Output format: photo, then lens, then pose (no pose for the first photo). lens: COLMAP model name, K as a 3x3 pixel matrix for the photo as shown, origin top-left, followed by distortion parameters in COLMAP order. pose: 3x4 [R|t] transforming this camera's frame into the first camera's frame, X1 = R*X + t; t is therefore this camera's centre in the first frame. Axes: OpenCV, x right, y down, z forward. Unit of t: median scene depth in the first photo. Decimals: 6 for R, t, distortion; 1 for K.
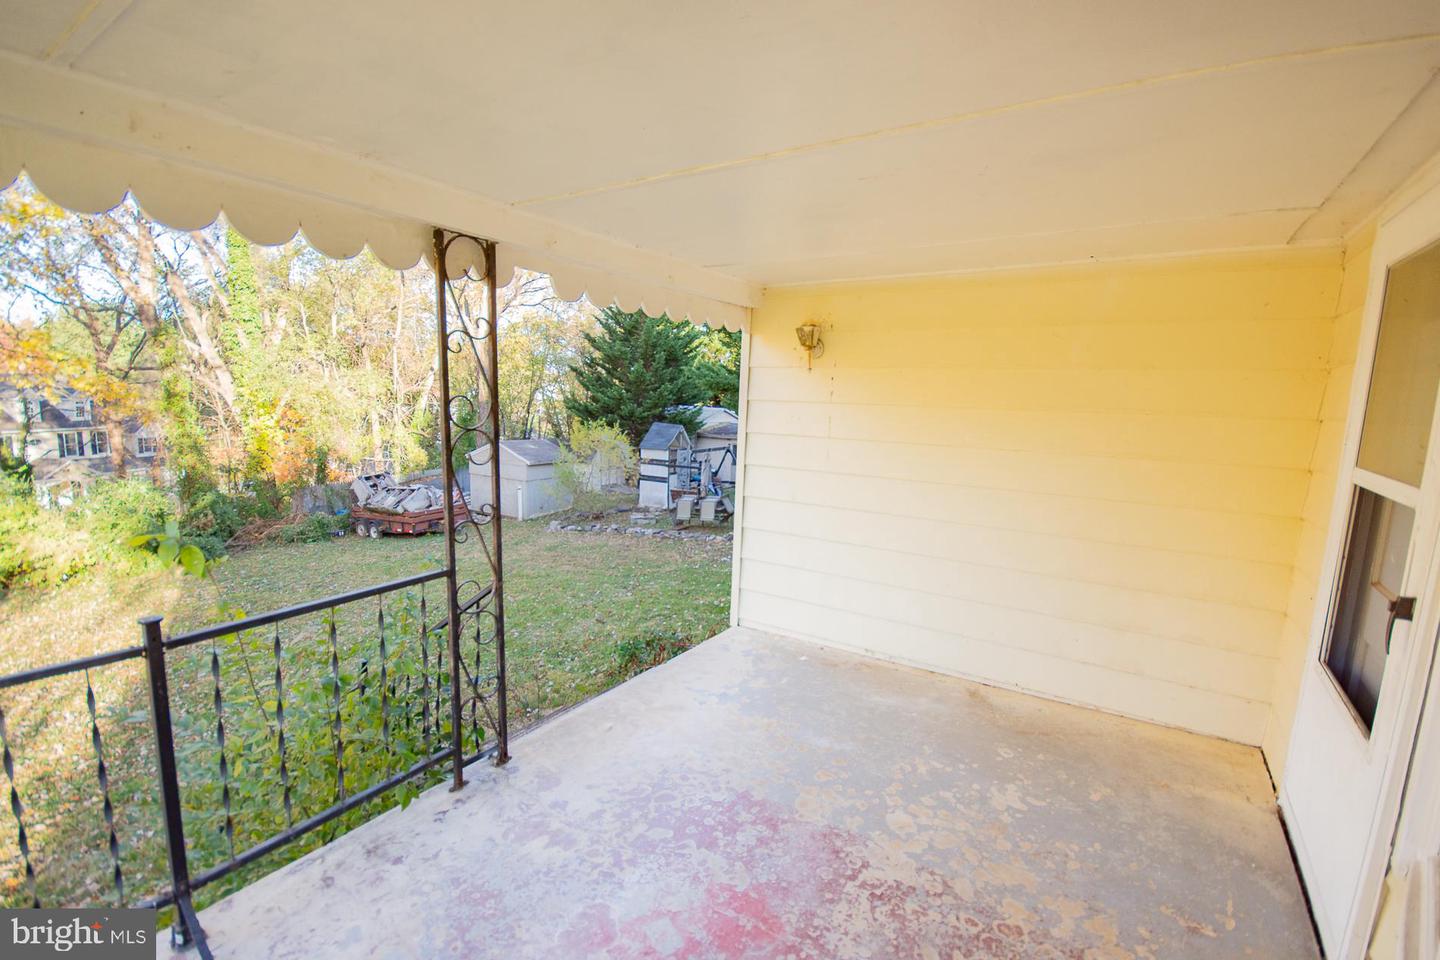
lens RADIAL K [[646.1, 0, 720.3], [0, 646.1, 490.7], [0, 0, 1]] dist [0.002277, -0.007132]
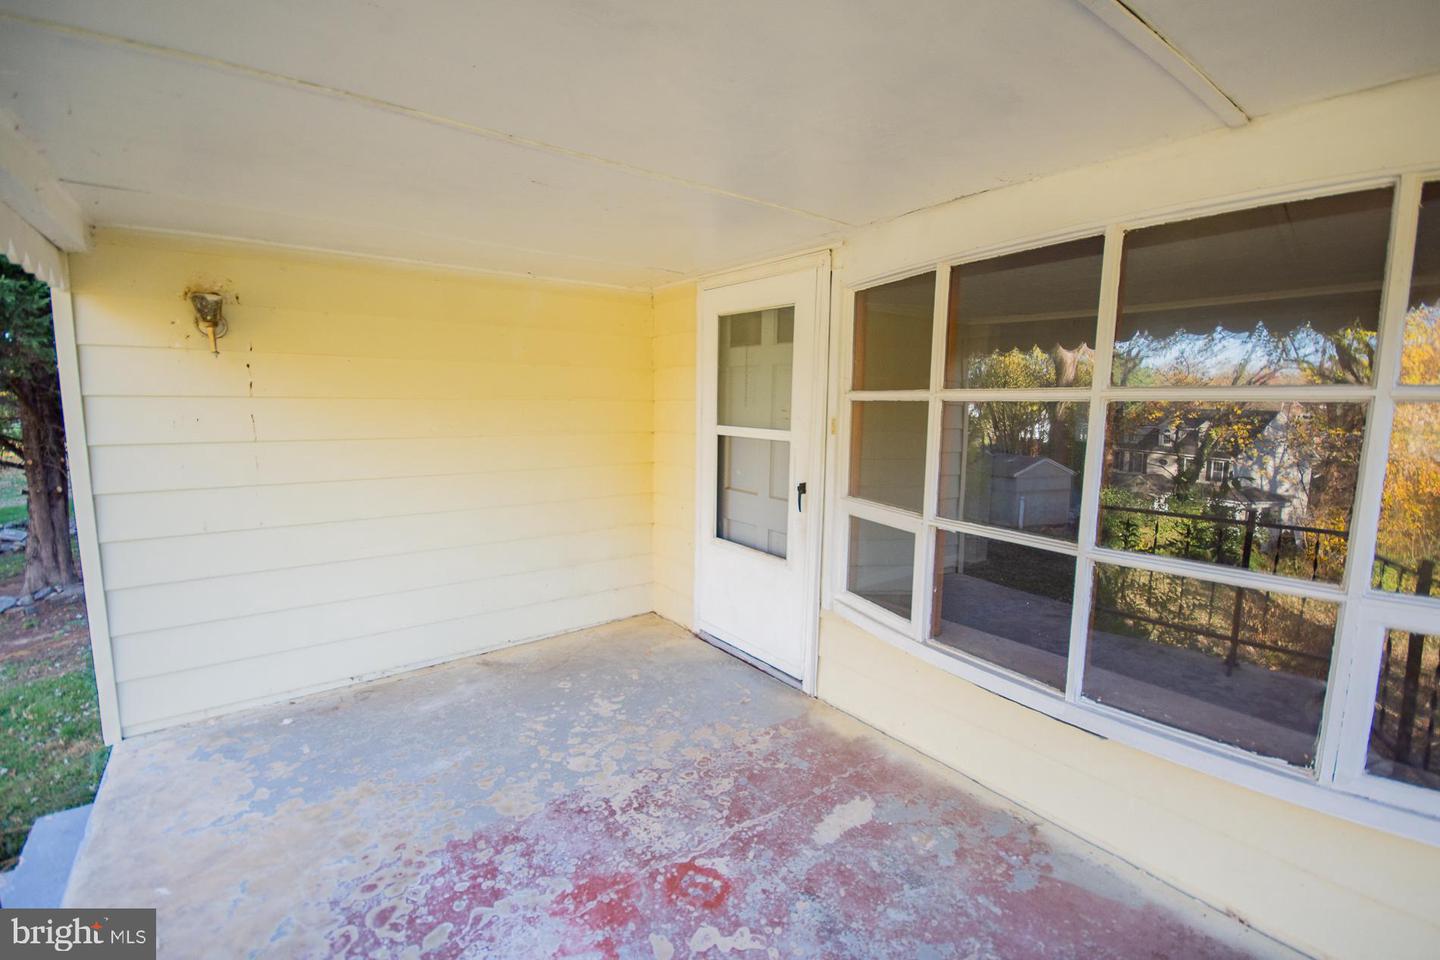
lens RADIAL K [[646.1, 0, 720.3], [0, 646.1, 490.7], [0, 0, 1]] dist [0.002277, -0.007132]
pose [[0.322629, -0.153419, 0.934009, -0.541130], [0.137616, 0.983894, 0.114077, -0.047499], [-0.936468, 0.091730, 0.338546, 0.294577]]
